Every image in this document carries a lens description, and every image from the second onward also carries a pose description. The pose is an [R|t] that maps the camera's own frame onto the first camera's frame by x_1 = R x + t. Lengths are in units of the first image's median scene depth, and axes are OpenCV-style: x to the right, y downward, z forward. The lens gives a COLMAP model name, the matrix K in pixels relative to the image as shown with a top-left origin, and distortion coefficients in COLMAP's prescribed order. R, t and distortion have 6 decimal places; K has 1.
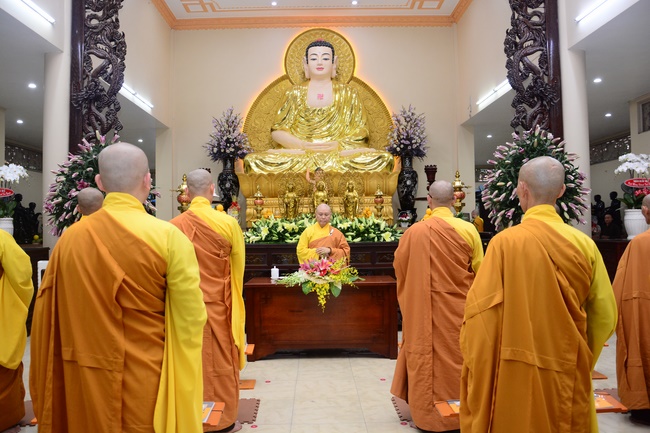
lens RADIAL K [[514.4, 0, 322.6], [0, 514.4, 210.8], [0, 0, 1]] dist [-0.067841, 0.026609]
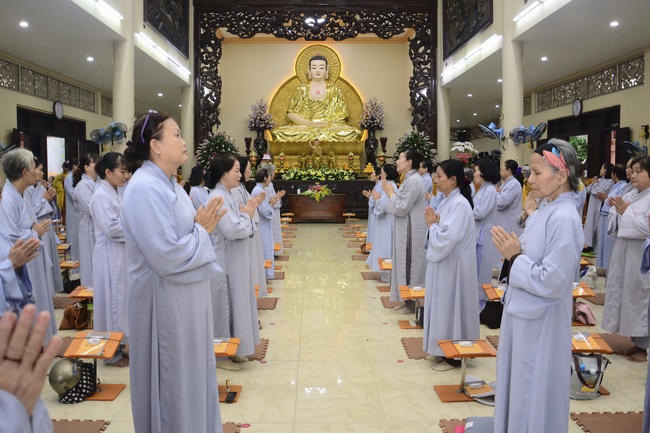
lens RADIAL K [[514.4, 0, 329.8], [0, 514.4, 213.2], [0, 0, 1]] dist [-0.067841, 0.026609]
pose [[0.999758, 0.010514, 0.019300, 0.008273], [-0.012558, 0.993957, 0.109052, -0.033675], [-0.018037, -0.109268, 0.993849, -1.026709]]
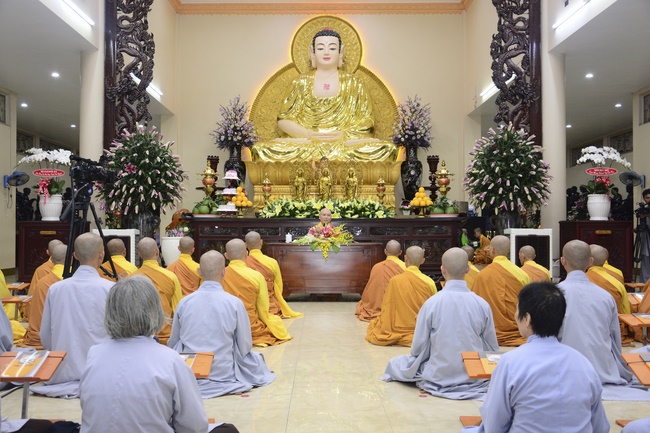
lens RADIAL K [[618.5, 0, 326.2], [0, 618.5, 217.7], [0, 0, 1]] dist [0.026666, 0.000000]
pose [[0.999914, 0.012652, -0.003568, 0.003768], [-0.012604, 0.999833, 0.013258, 0.032911], [0.003735, -0.013212, 0.999906, -0.365355]]
